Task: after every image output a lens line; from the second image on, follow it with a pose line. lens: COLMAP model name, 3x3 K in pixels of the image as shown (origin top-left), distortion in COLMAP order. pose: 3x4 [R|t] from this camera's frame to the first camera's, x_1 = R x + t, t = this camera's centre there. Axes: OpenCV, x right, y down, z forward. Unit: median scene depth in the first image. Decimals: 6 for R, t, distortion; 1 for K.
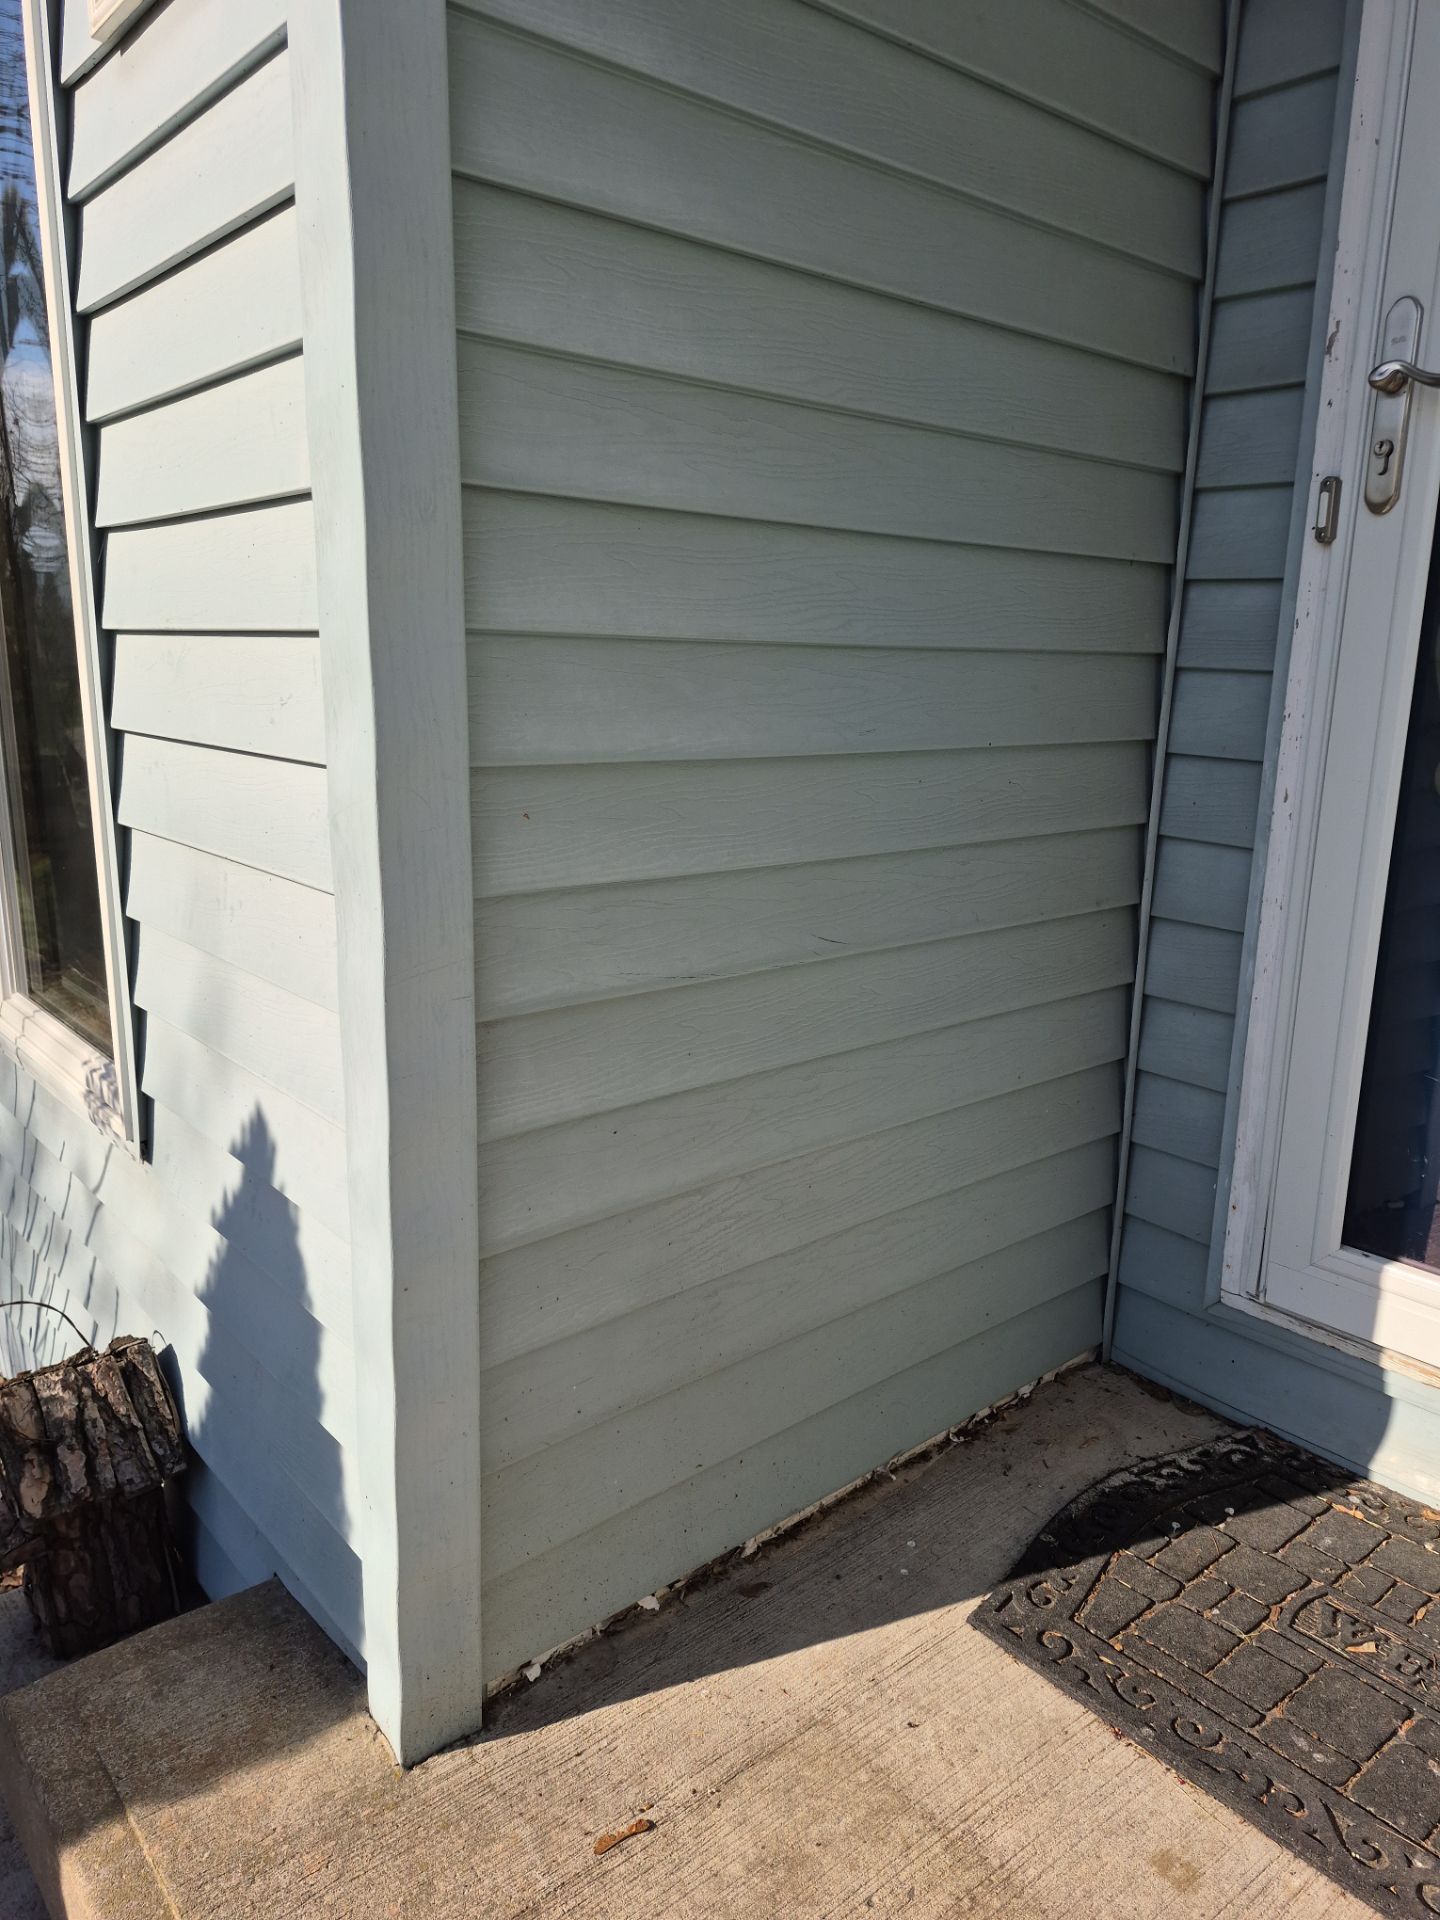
lens RADIAL K [[1336.4, 0, 700.1], [0, 1336.4, 958.4], [0, 0, 1]] dist [0.060691, -0.059620]
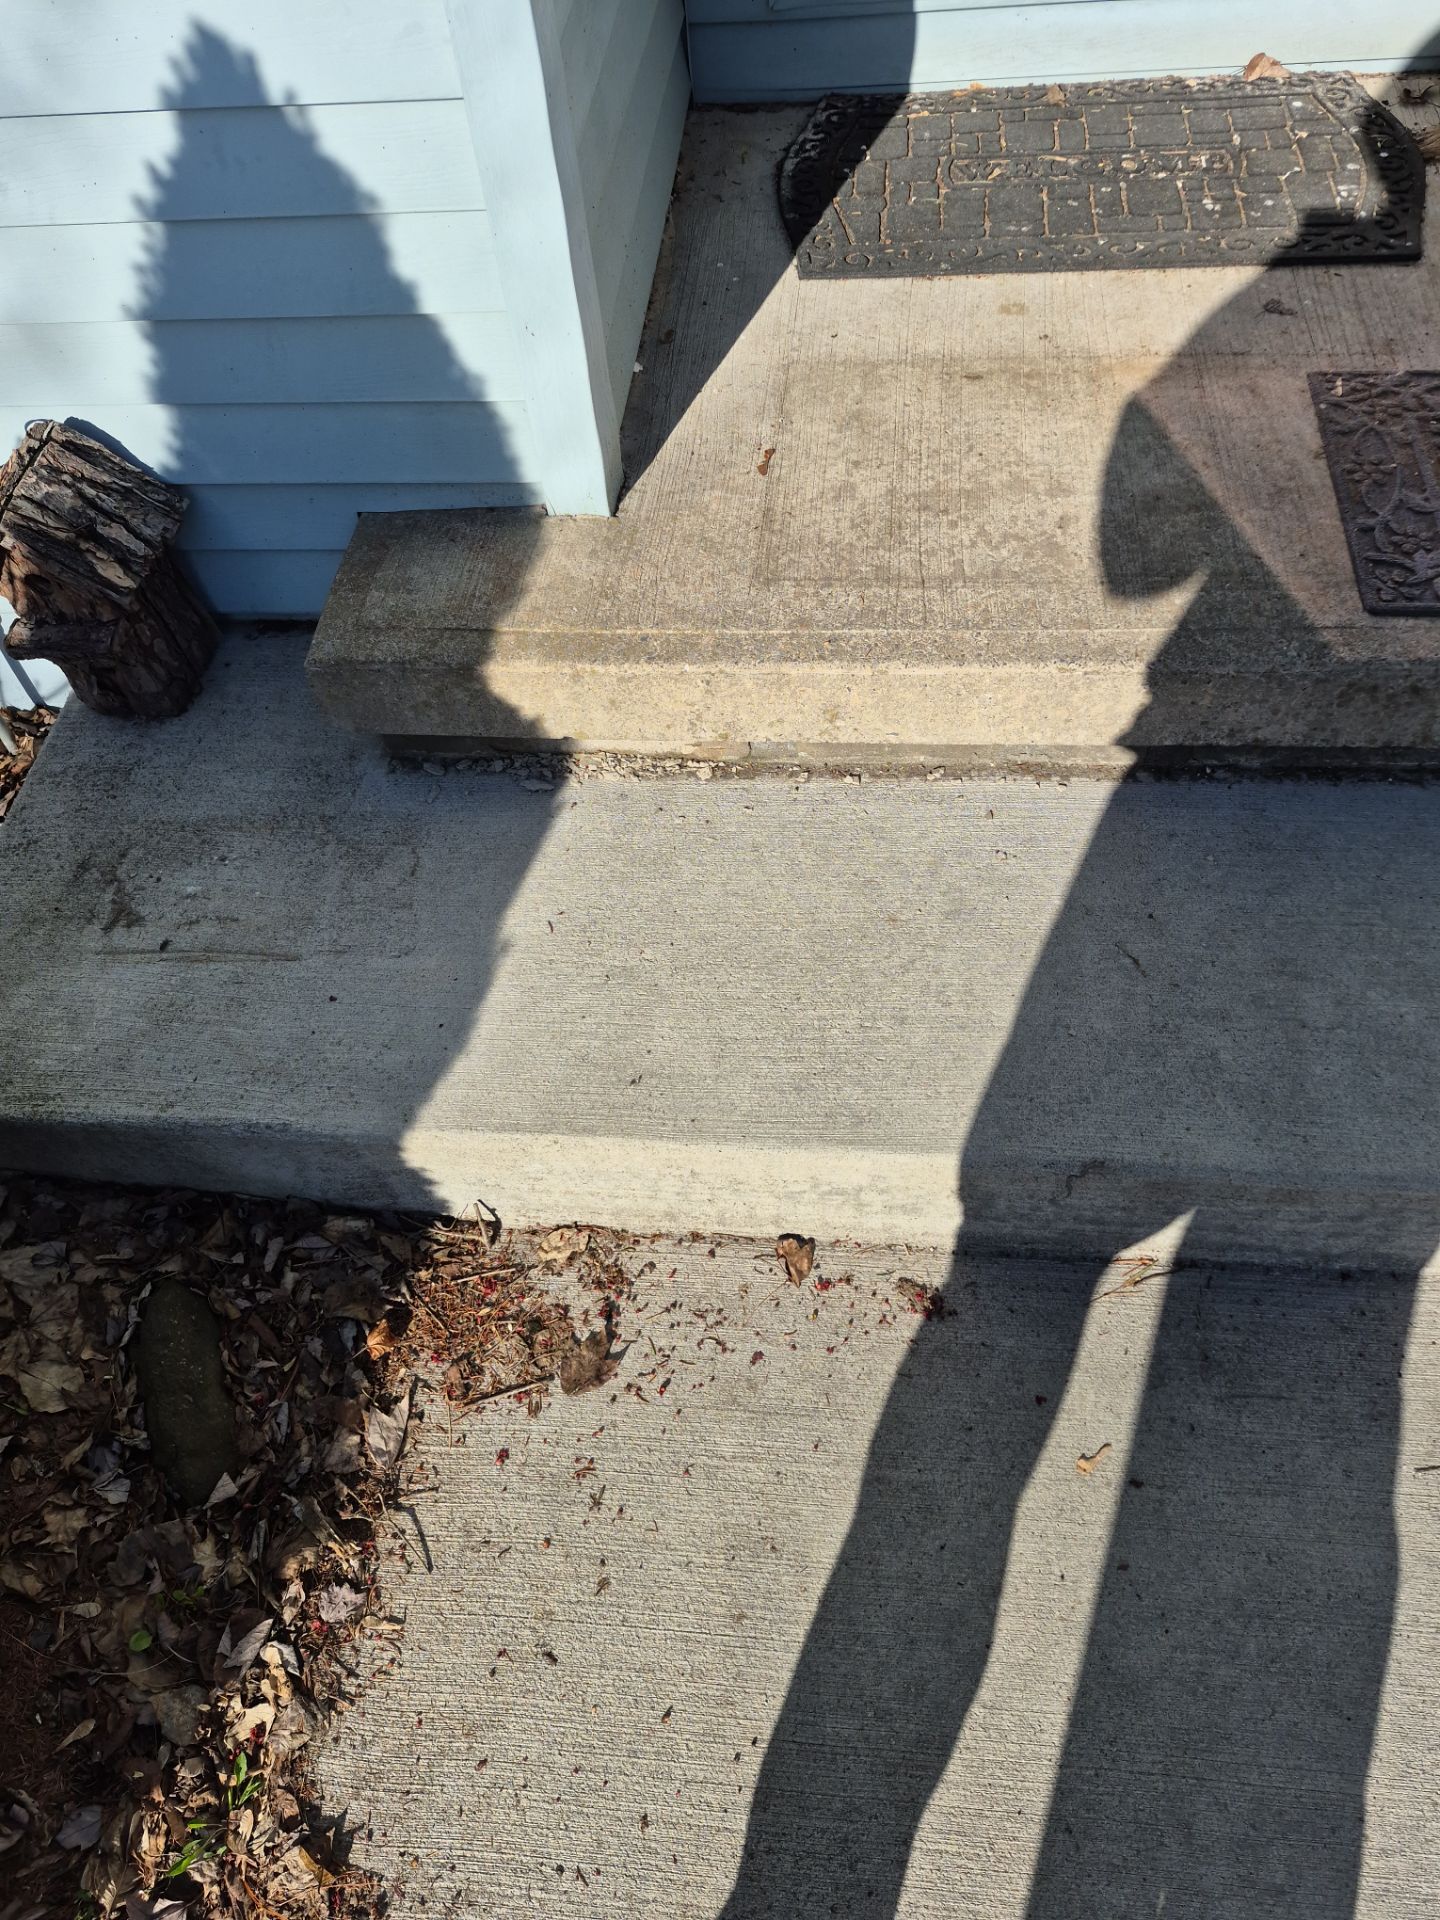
lens RADIAL K [[1336.4, 0, 723.6], [0, 1336.4, 961.8], [0, 0, 1]] dist [0.060691, -0.059620]
pose [[0.706598, -0.611724, 0.355687, -0.705042], [0.243713, 0.682286, 0.689268, -0.004356], [-0.664322, -0.400349, 0.631187, -0.088579]]
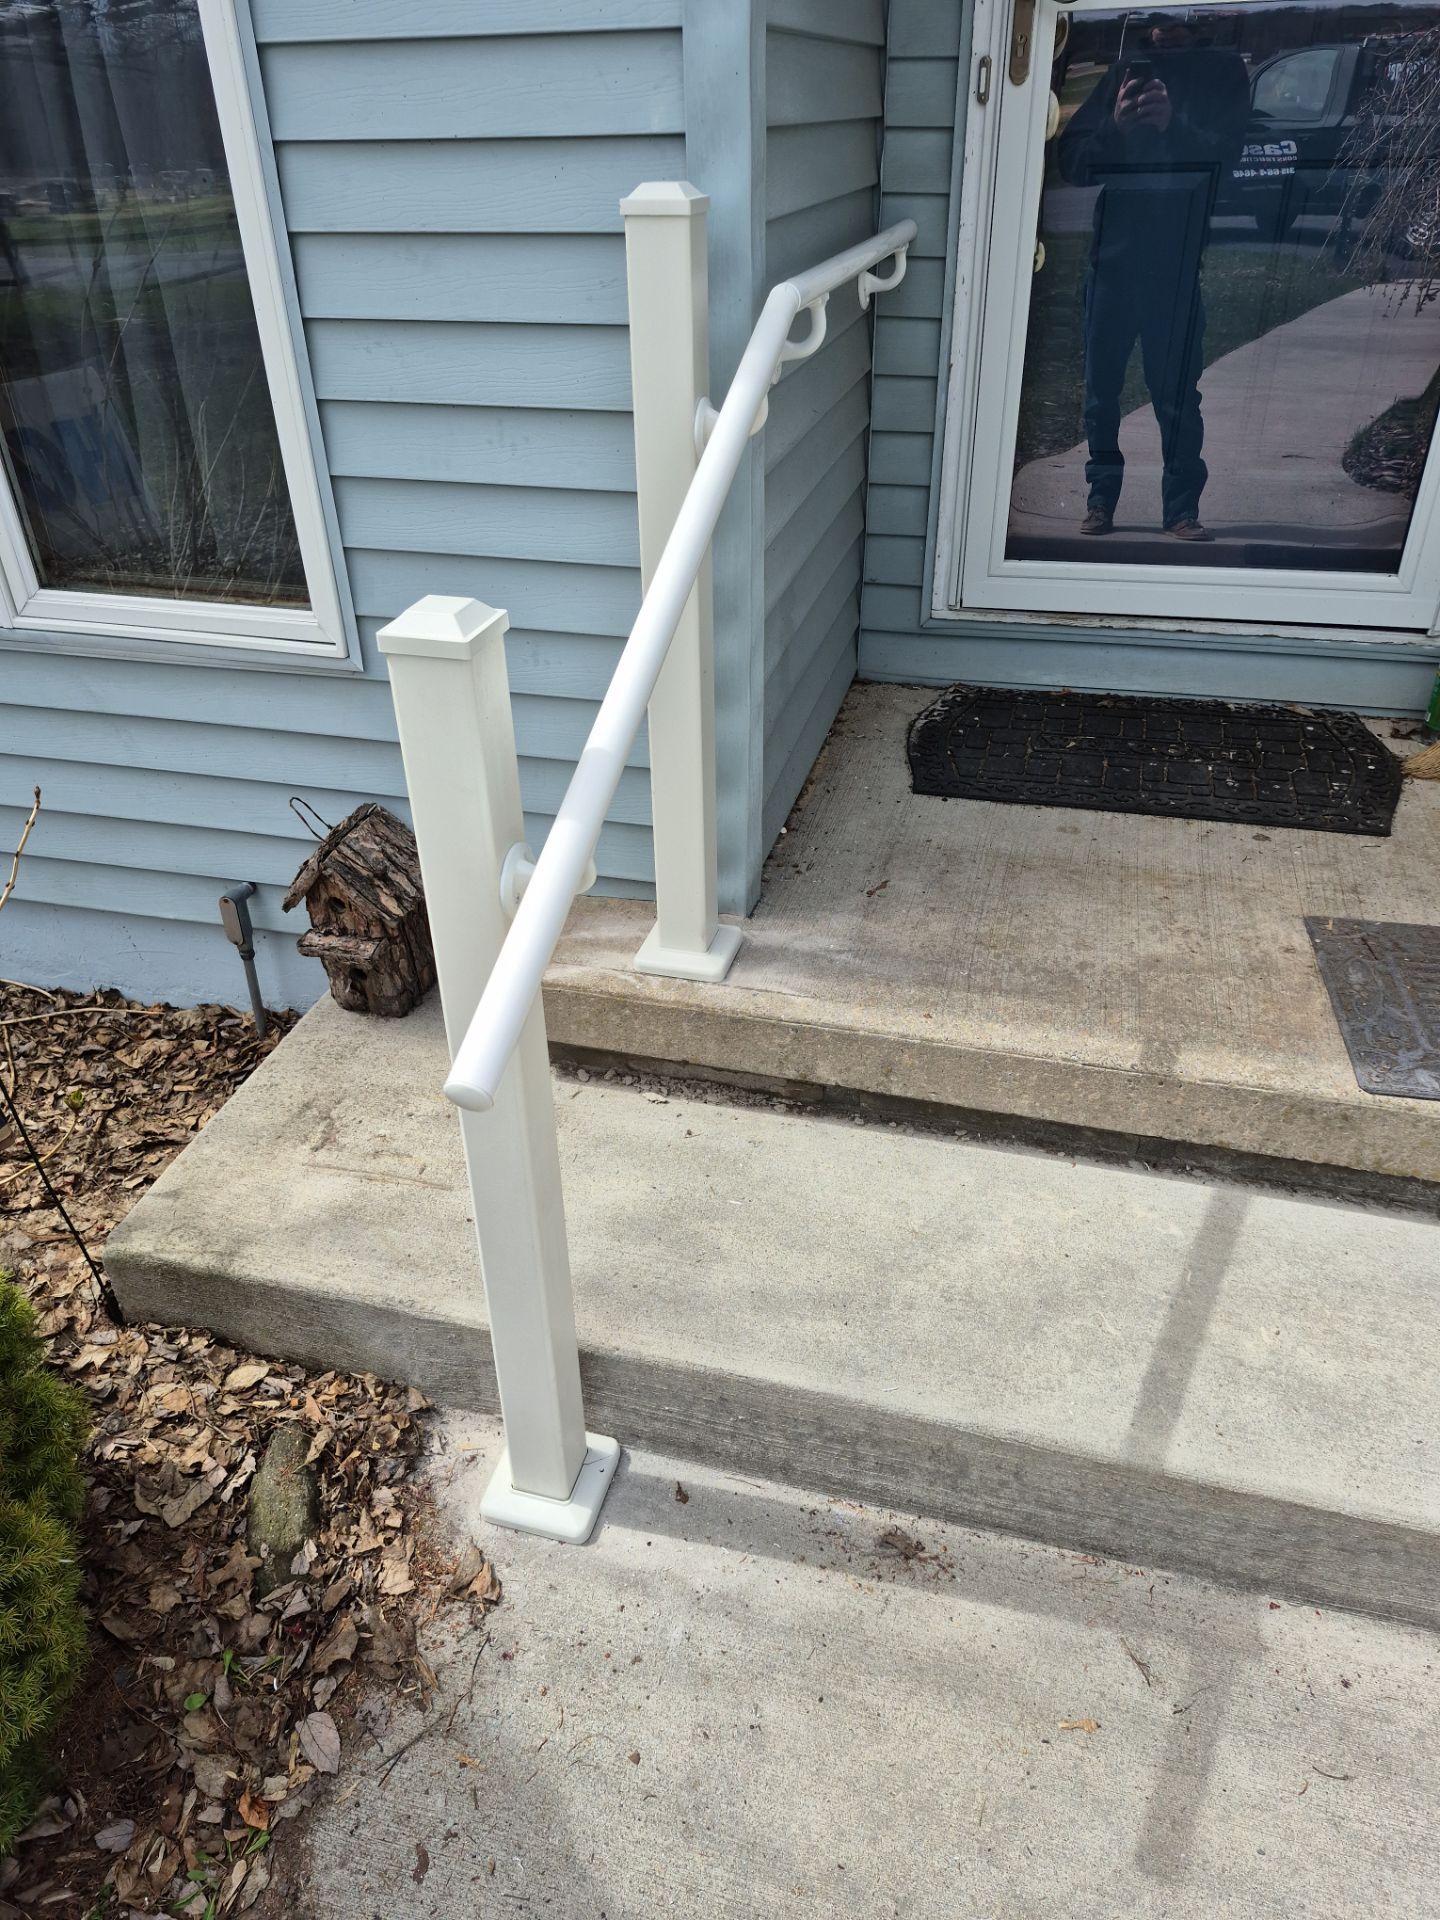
lens RADIAL K [[1336.4, 0, 708.6], [0, 1336.4, 975.9], [0, 0, 1]] dist [0.060691, -0.059620]
pose [[0.824037, -0.338055, 0.454622, -0.883184], [0.162450, 0.909756, 0.382039, -0.031873], [-0.542746, -0.240961, 0.804590, -0.367014]]
